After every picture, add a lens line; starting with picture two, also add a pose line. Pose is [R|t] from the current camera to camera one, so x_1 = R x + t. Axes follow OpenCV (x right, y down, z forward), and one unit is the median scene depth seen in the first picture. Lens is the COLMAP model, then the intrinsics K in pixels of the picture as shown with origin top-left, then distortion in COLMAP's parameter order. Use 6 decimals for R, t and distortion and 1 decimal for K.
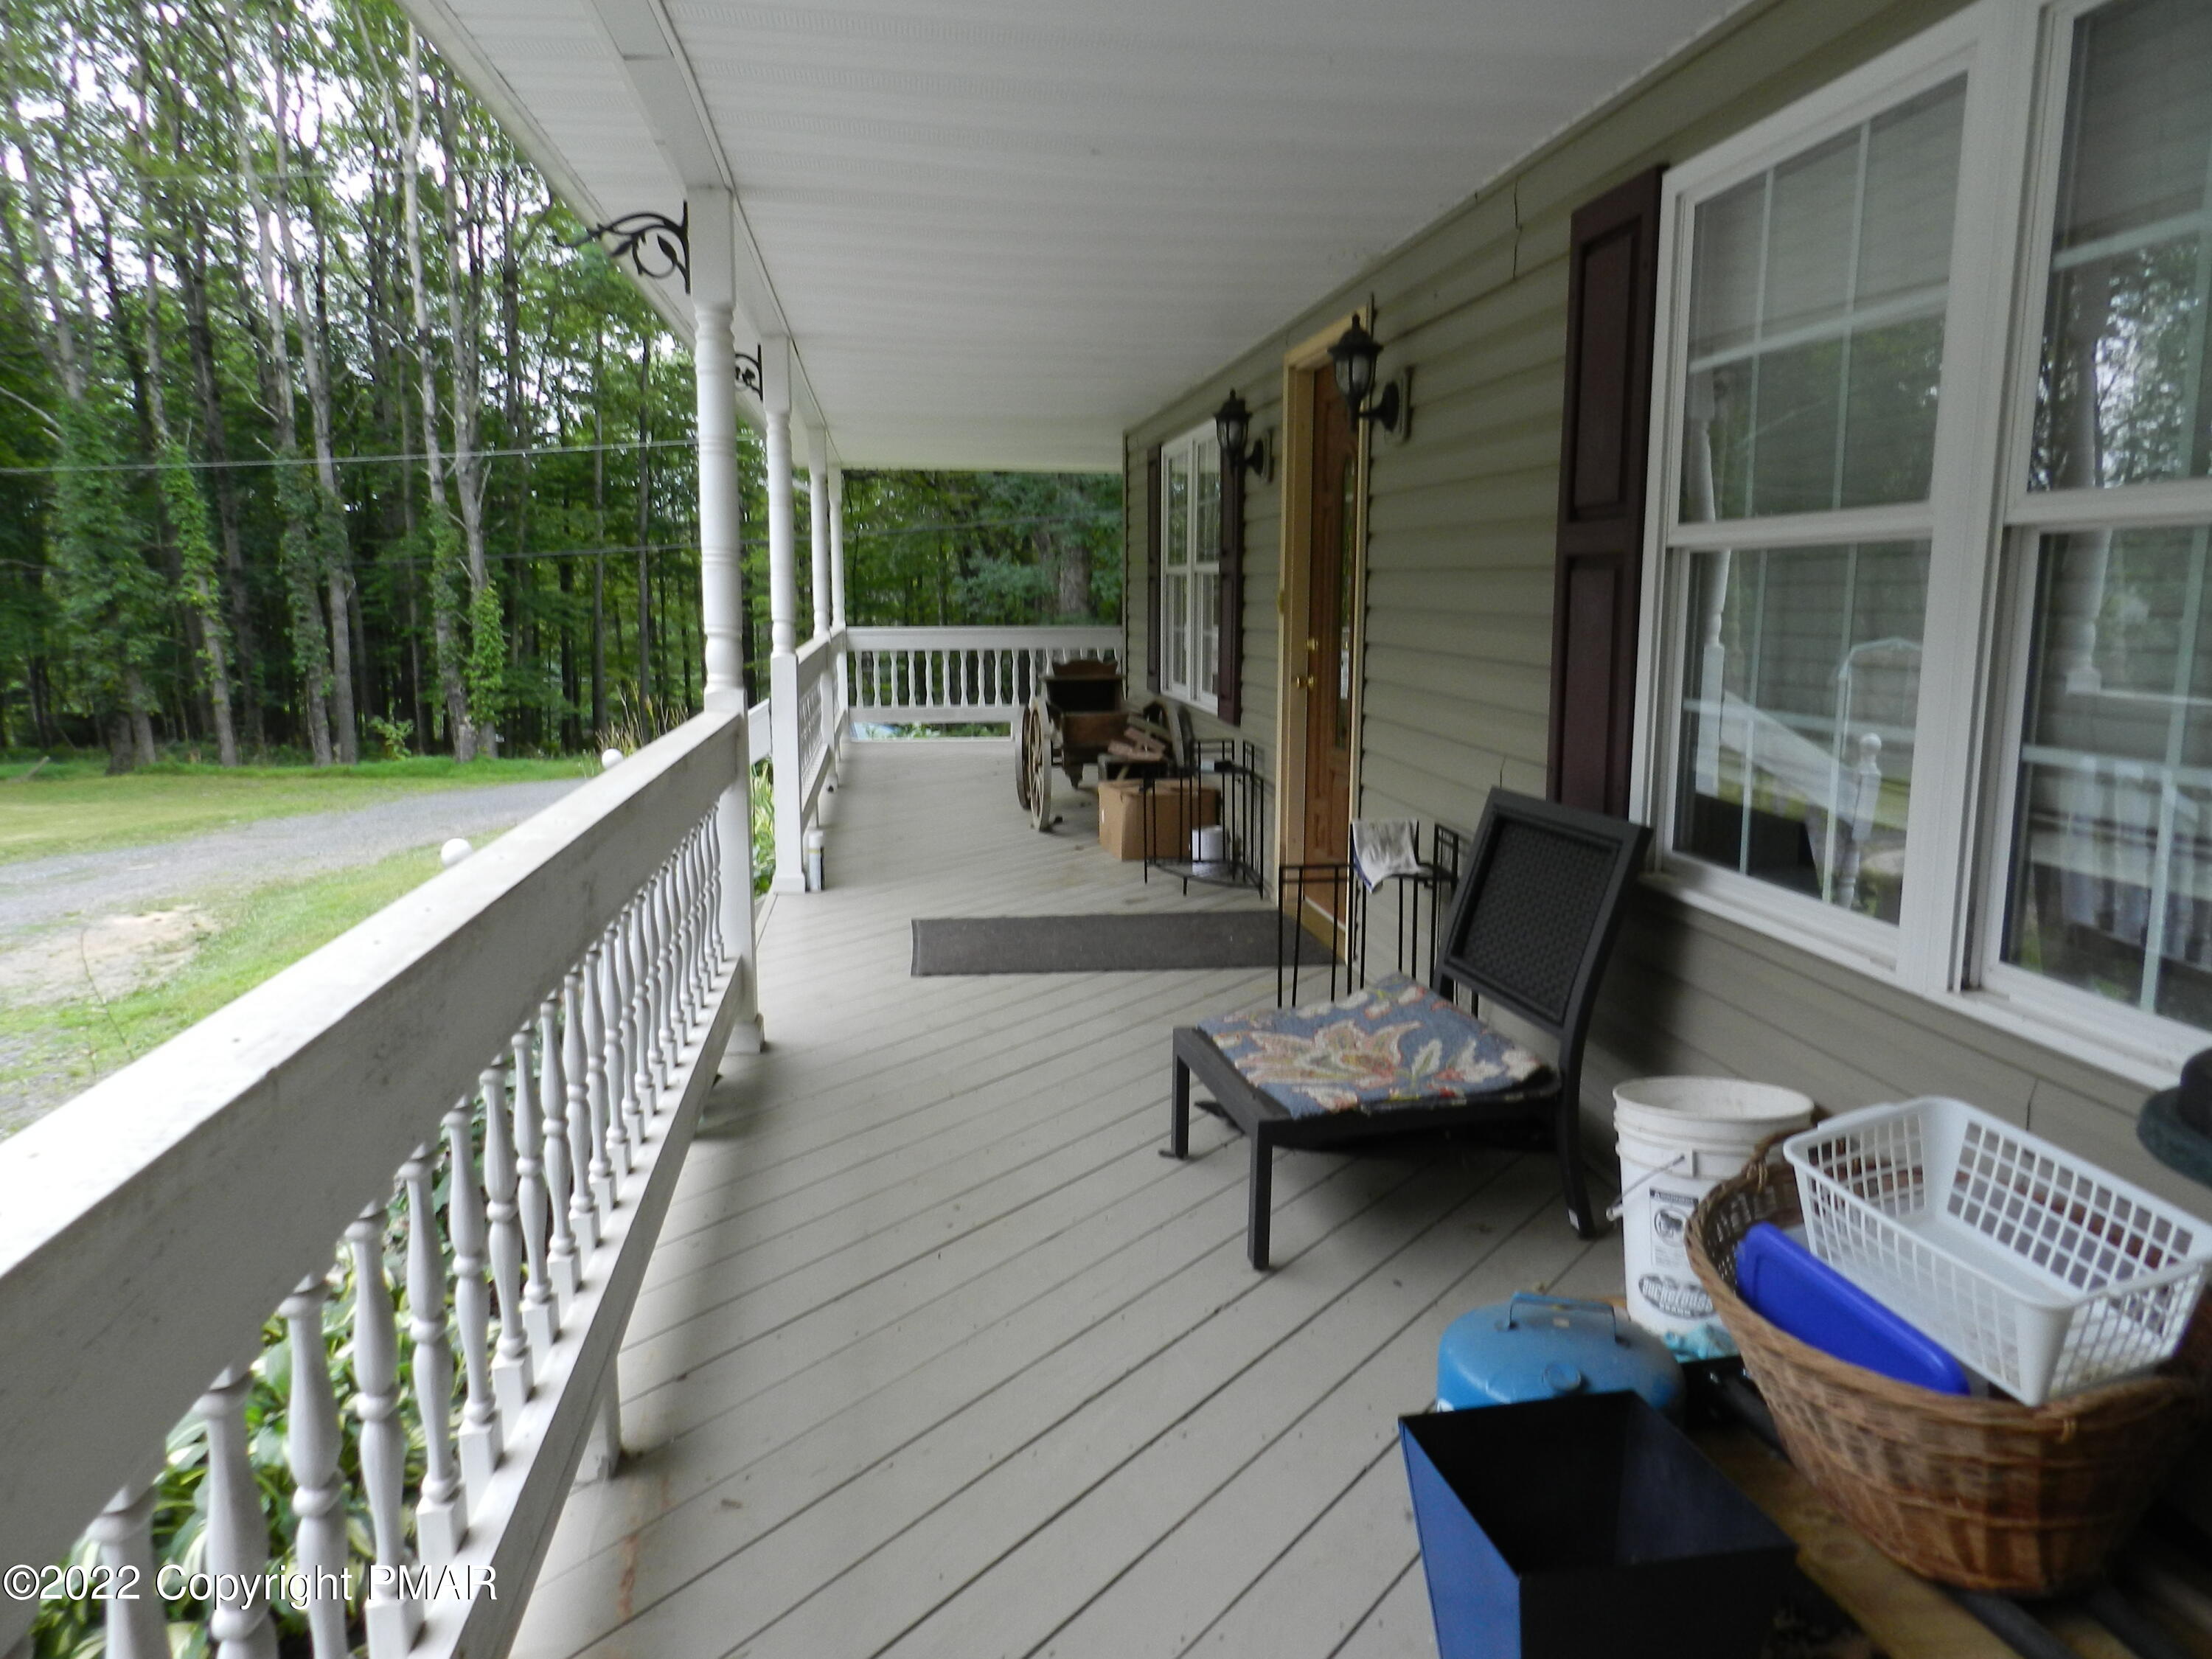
lens RADIAL K [[1496.9, 0, 1108.4], [0, 1496.9, 834.1], [0, 0, 1]] dist [0.020410, -0.007854]
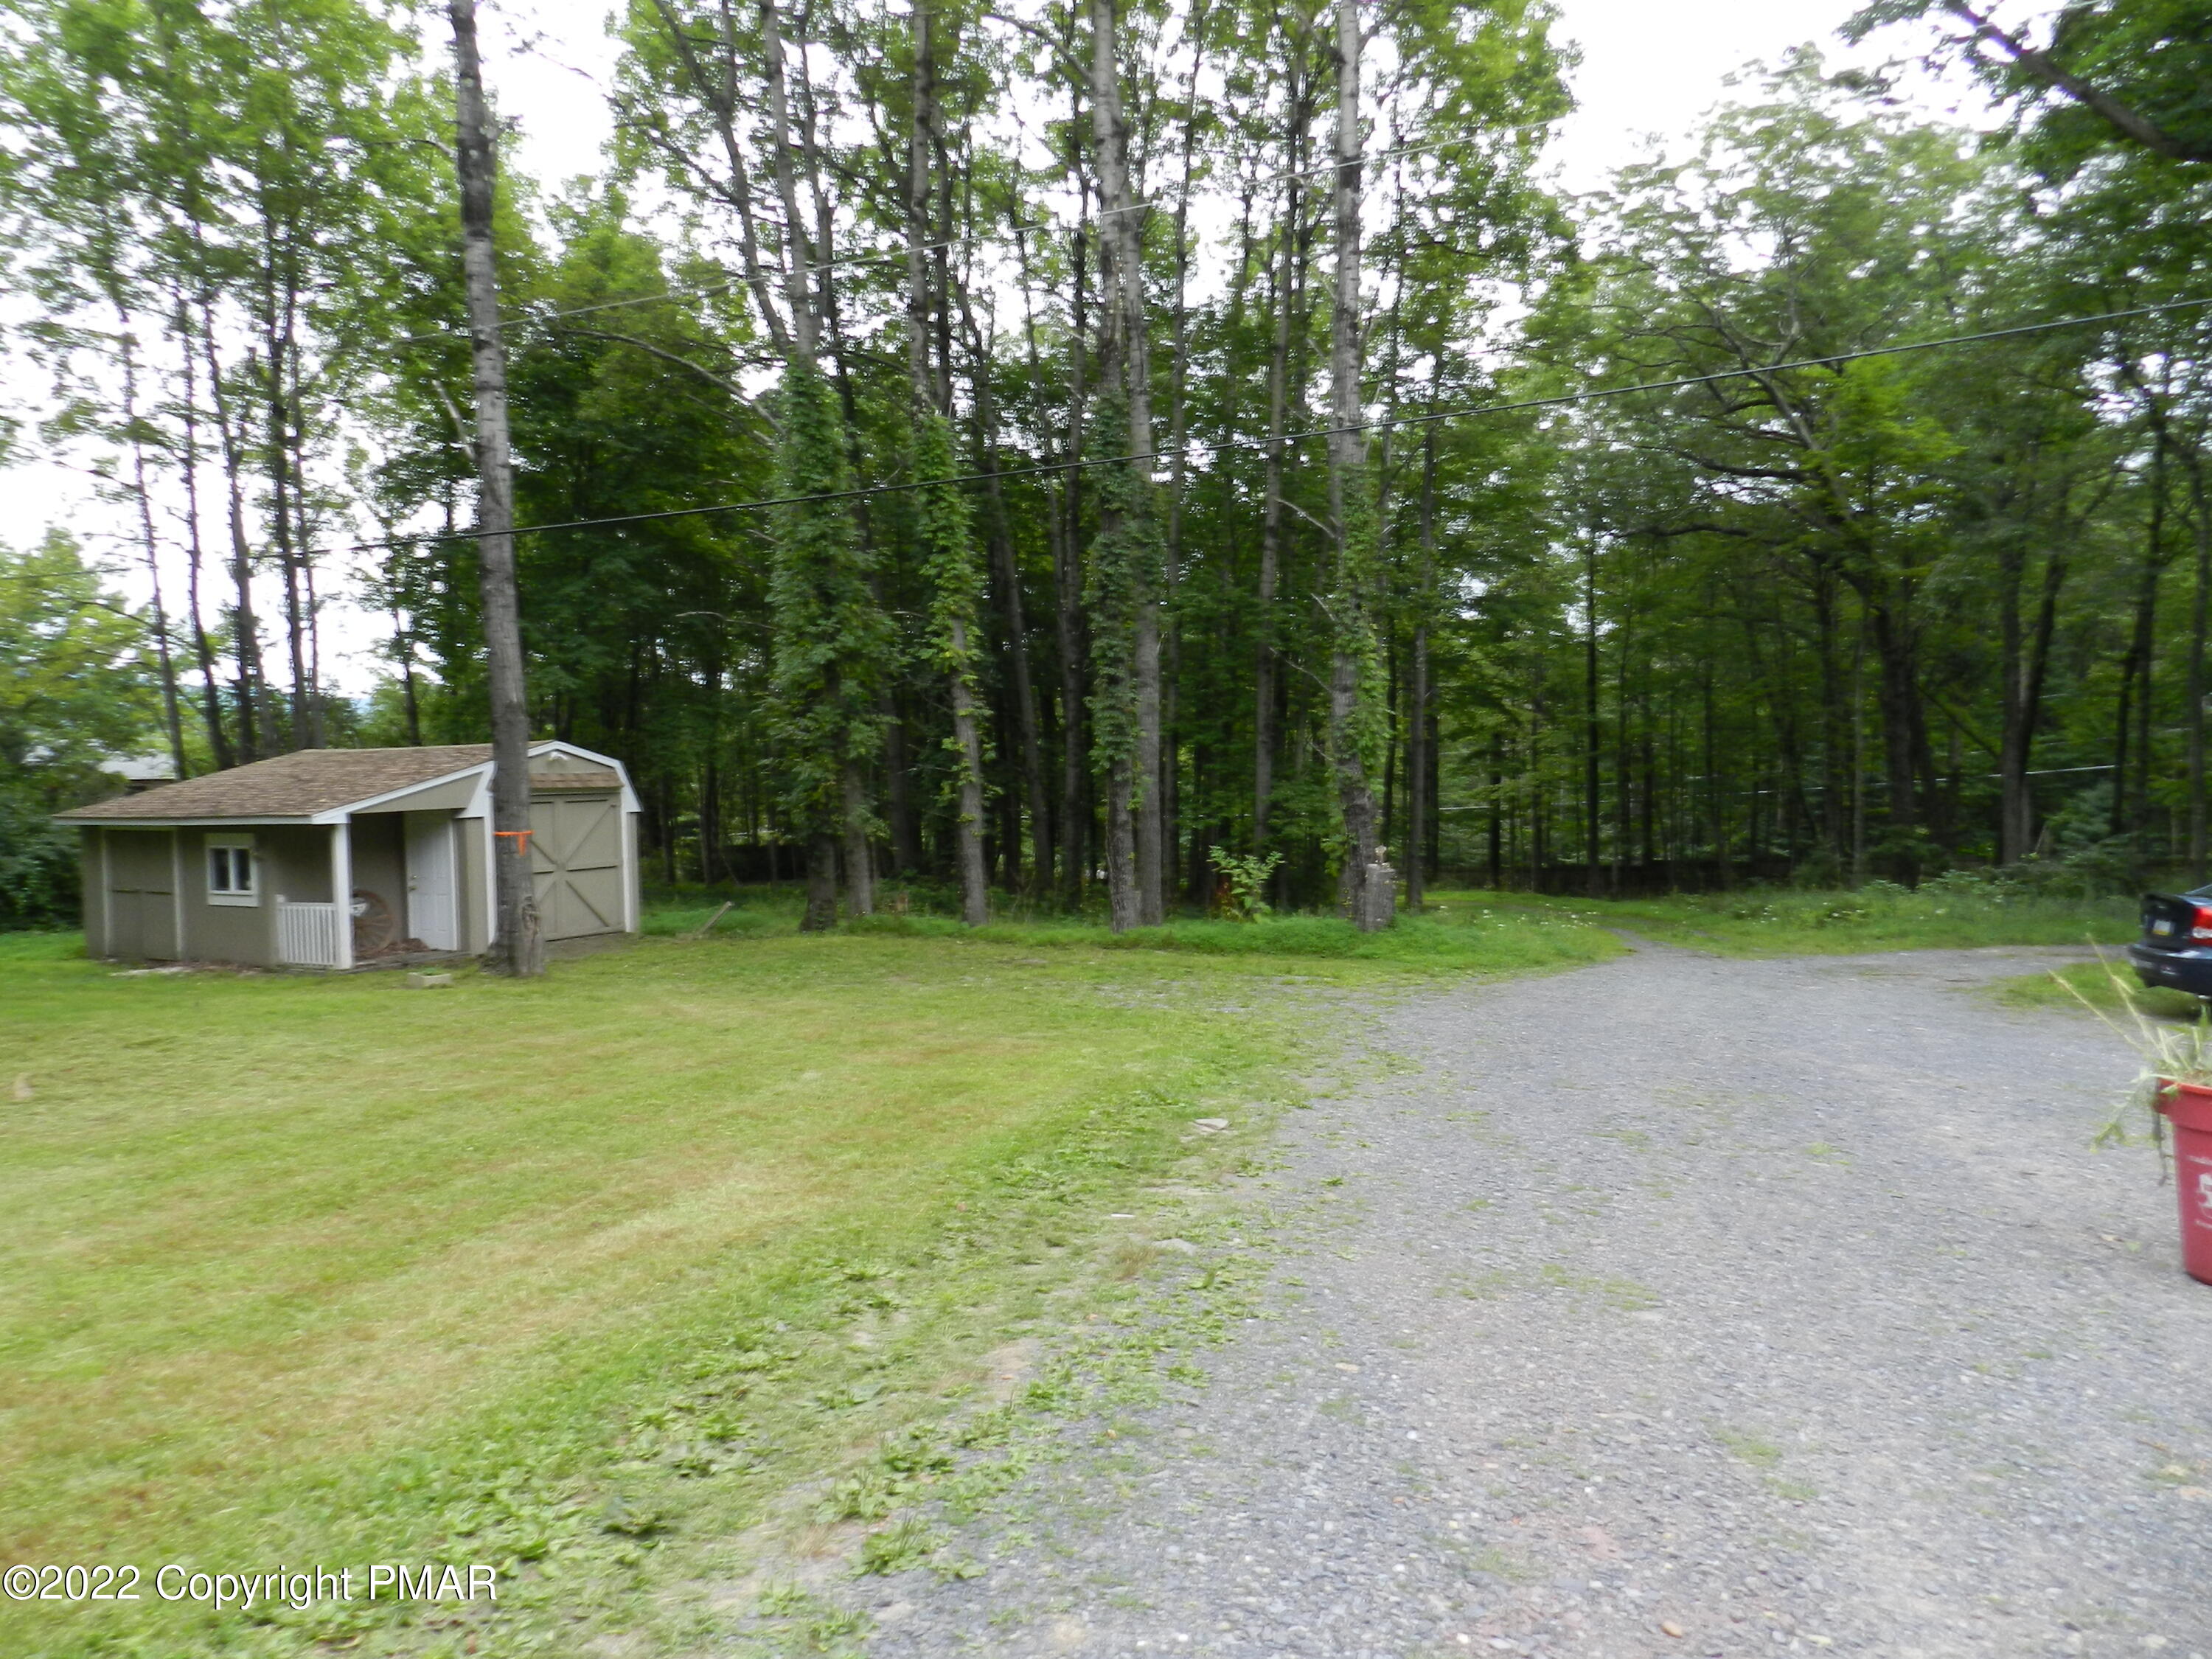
lens RADIAL K [[1496.9, 0, 1099.0], [0, 1496.9, 834.2], [0, 0, 1]] dist [0.020410, -0.007854]
pose [[0.938443, 0.008453, -0.345331, -0.331107], [-0.041523, 0.995212, -0.088479, -0.030028], [0.342930, 0.097372, 0.934301, 0.446936]]
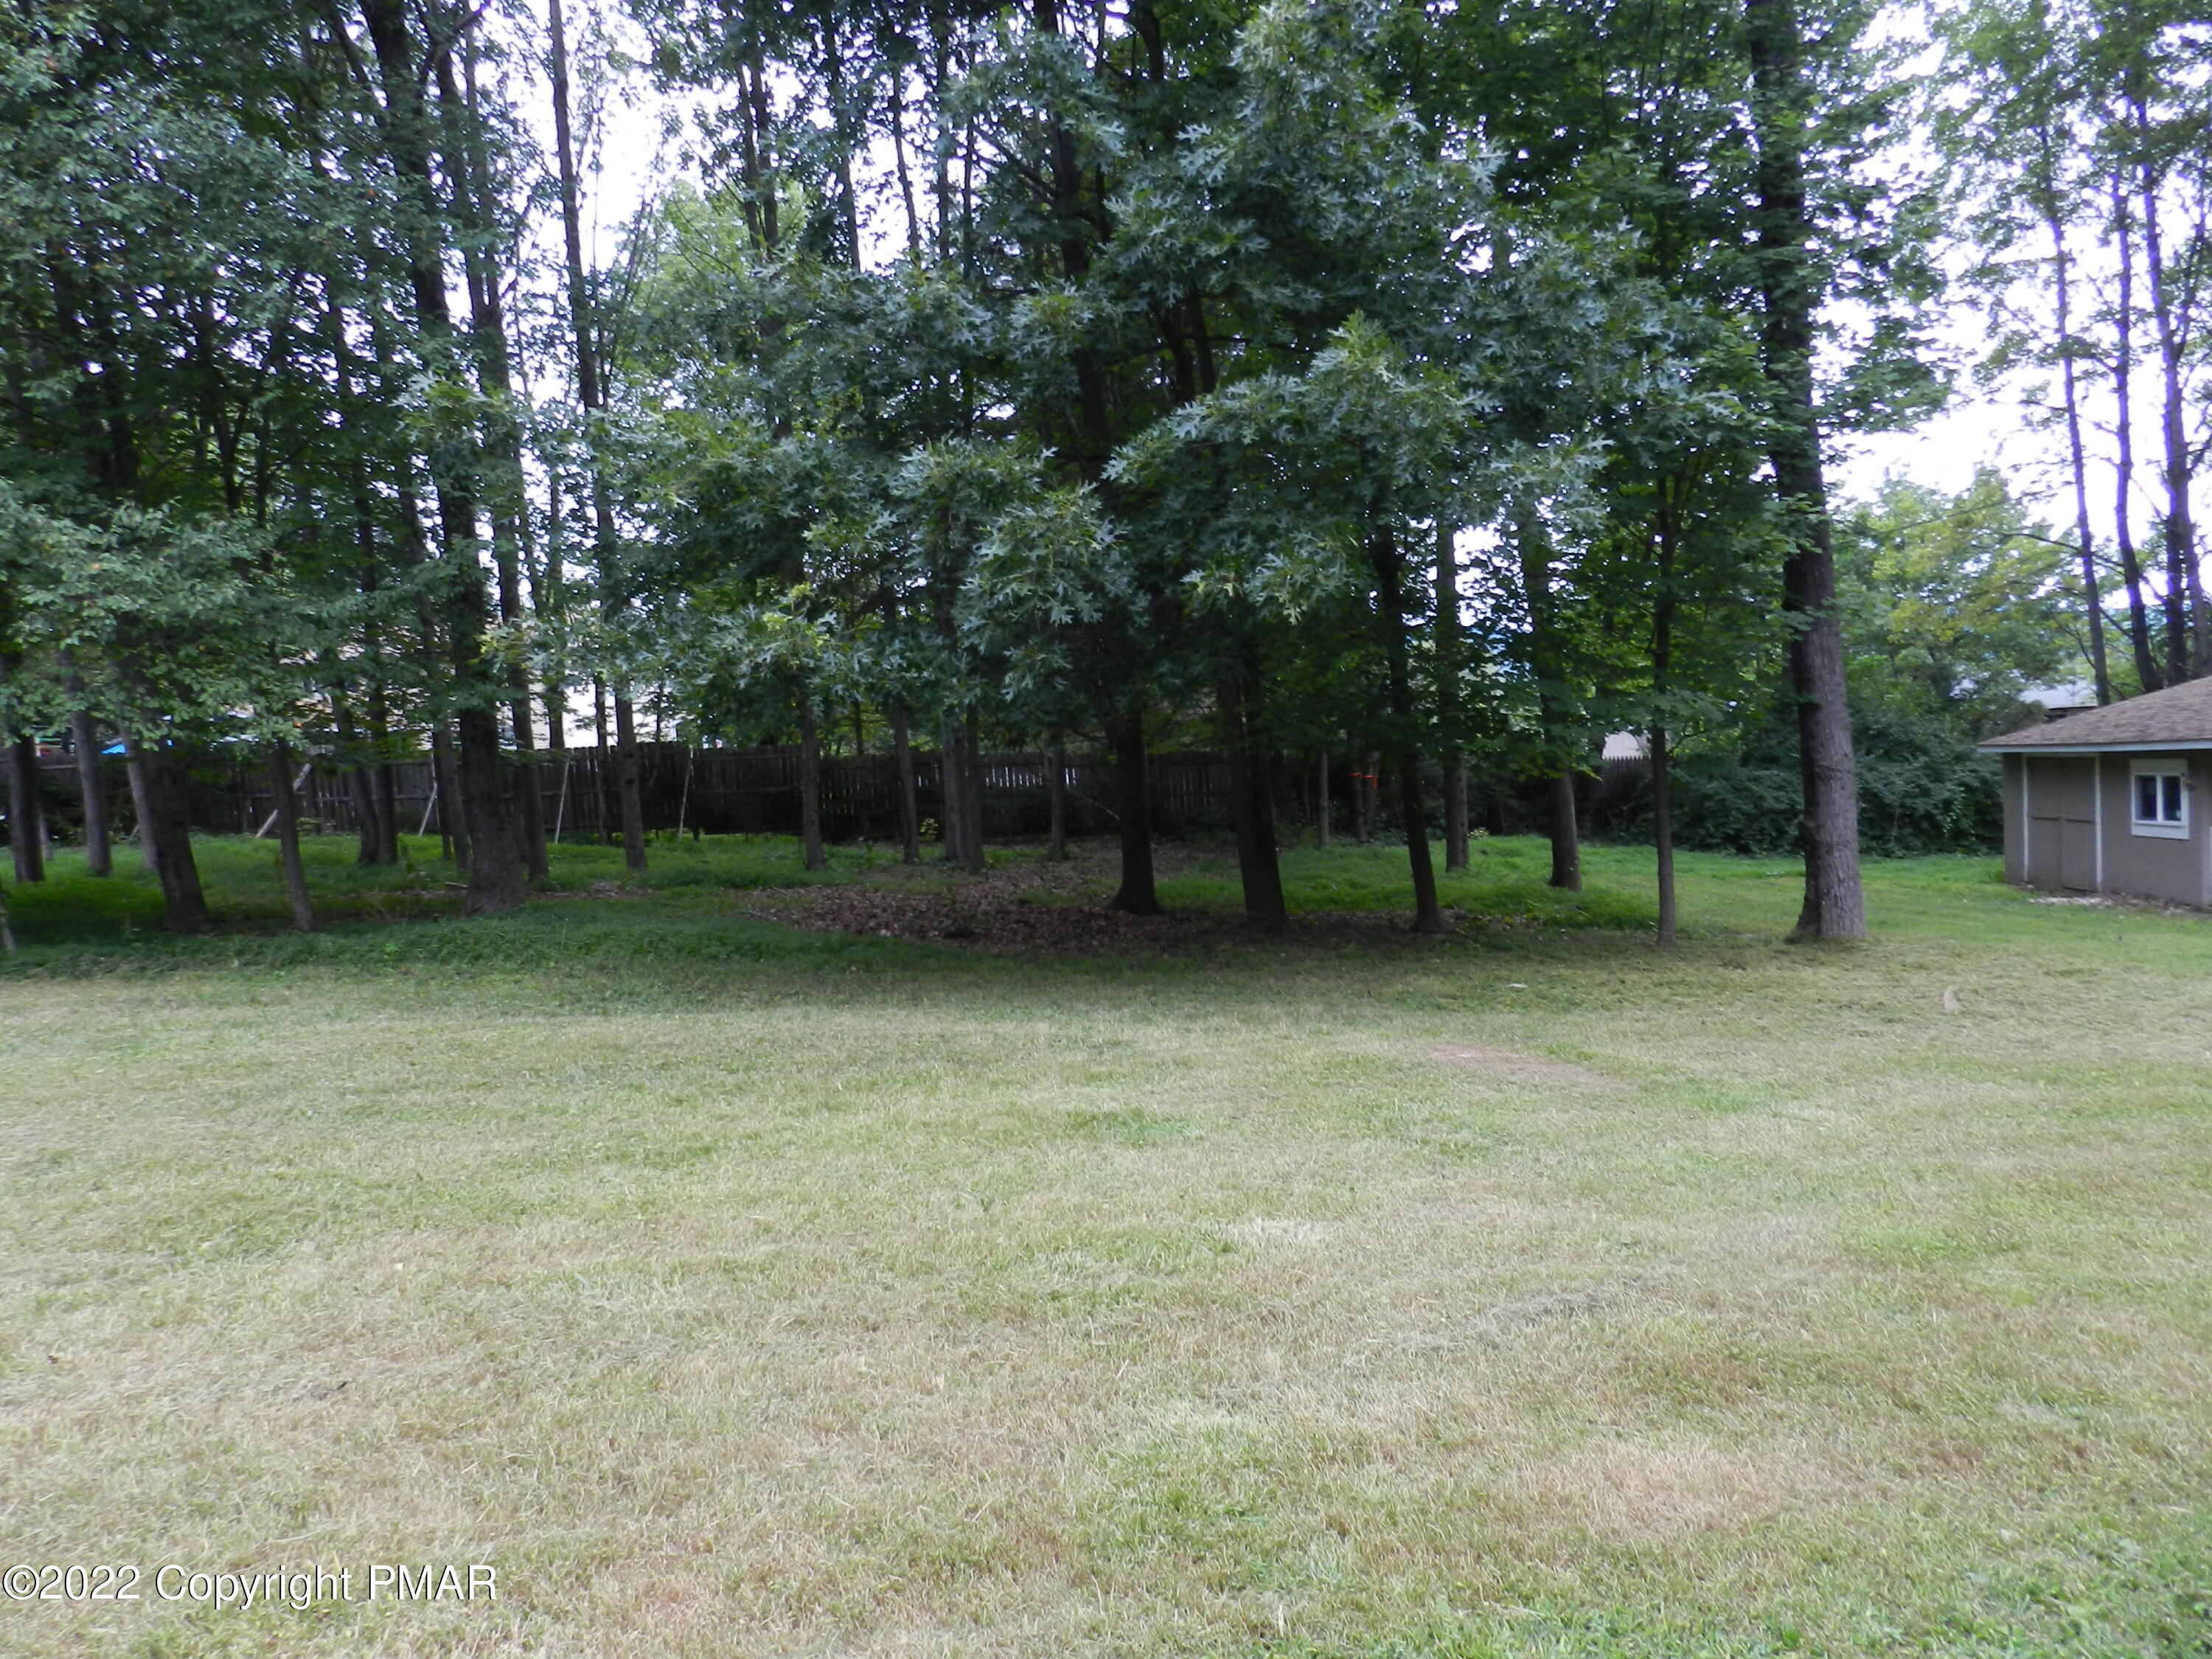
lens RADIAL K [[1496.9, 0, 1097.9], [0, 1496.9, 835.9], [0, 0, 1]] dist [0.020410, -0.007854]
pose [[0.086010, 0.053034, -0.994882, -0.338415], [-0.093531, 0.994602, 0.044933, -0.029232], [0.991894, 0.089188, 0.090506, 0.450391]]
